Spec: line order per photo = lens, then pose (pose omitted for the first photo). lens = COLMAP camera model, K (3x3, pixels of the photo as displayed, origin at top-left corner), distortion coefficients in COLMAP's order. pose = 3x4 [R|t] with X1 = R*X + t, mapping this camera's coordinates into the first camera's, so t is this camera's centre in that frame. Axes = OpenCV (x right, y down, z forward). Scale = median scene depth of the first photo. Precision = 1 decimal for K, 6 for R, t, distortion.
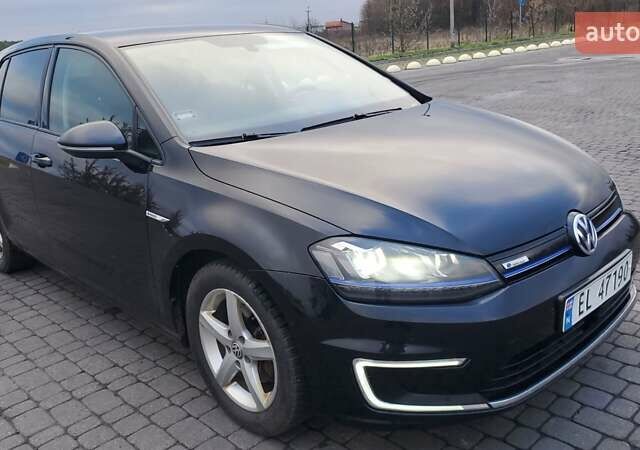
lens RADIAL K [[614.8, 0, 328.8], [0, 614.8, 222.3], [0, 0, 1]] dist [0.123991, -0.258603]
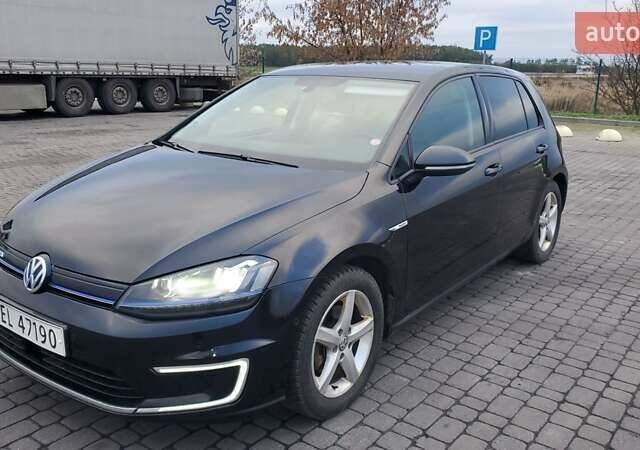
lens RADIAL K [[614.8, 0, 328.8], [0, 614.8, 222.3], [0, 0, 1]] dist [0.123991, -0.258603]
pose [[0.127354, 0.314285, -0.940748, 1.722404], [-0.315554, 0.912029, 0.261972, -0.607358], [0.940323, 0.263494, 0.215324, 1.393956]]
